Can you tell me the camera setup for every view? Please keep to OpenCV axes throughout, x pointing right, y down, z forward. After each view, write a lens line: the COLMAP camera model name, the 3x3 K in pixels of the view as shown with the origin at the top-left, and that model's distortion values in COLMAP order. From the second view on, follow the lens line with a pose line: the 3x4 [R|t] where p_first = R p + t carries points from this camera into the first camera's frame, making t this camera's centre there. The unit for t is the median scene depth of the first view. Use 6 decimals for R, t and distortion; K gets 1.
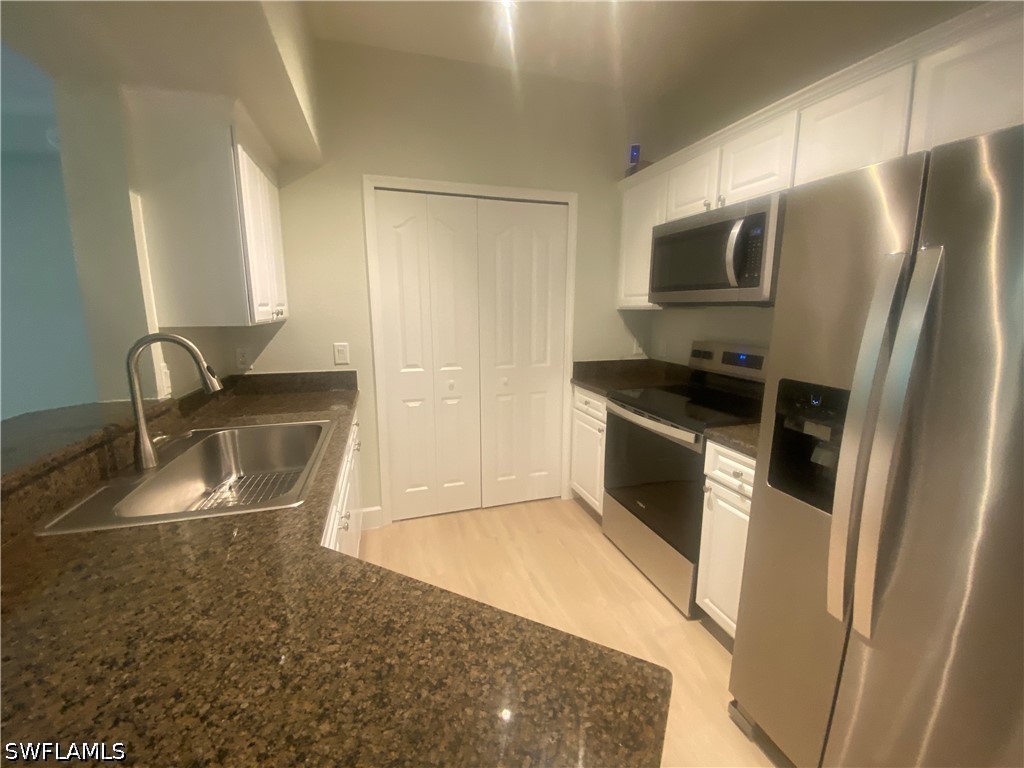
lens RADIAL K [[417.4, 0, 506.3], [0, 417.4, 379.3], [0, 0, 1]] dist [0.012294, -0.015413]
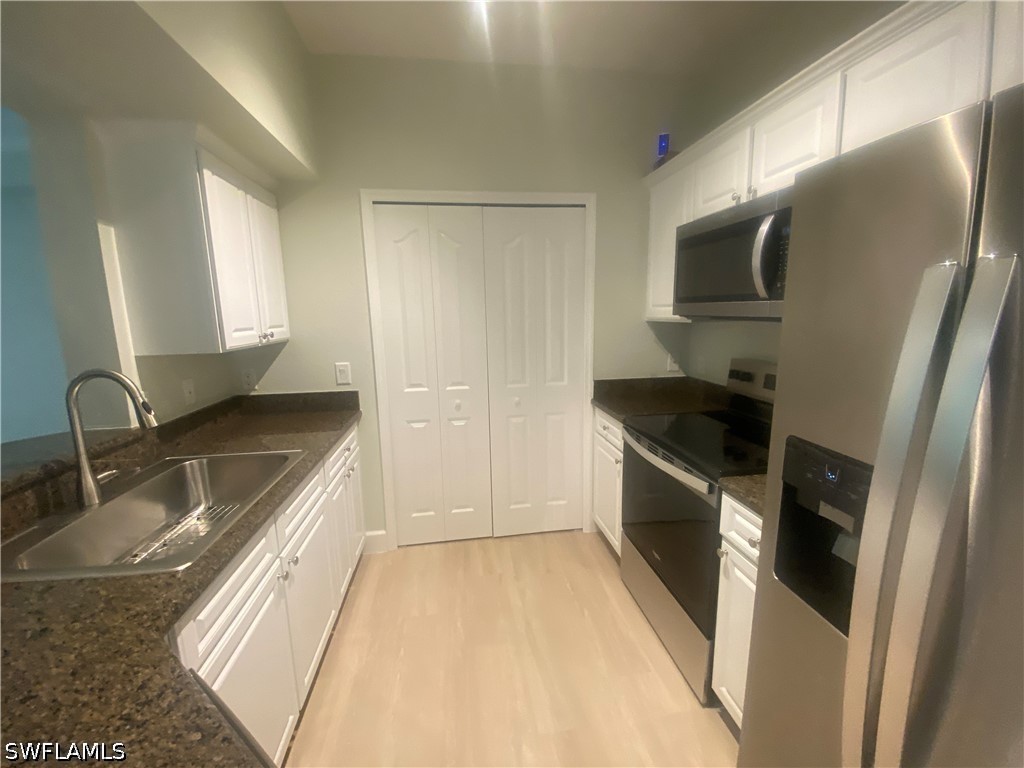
lens RADIAL K [[417.4, 0, 507.3], [0, 417.4, 378.1], [0, 0, 1]] dist [0.012294, -0.015413]
pose [[0.986793, 0.004755, -0.161914, 0.171725], [-0.006242, 0.999943, -0.008675, -0.053284], [0.161864, 0.009571, 0.986767, 0.119528]]
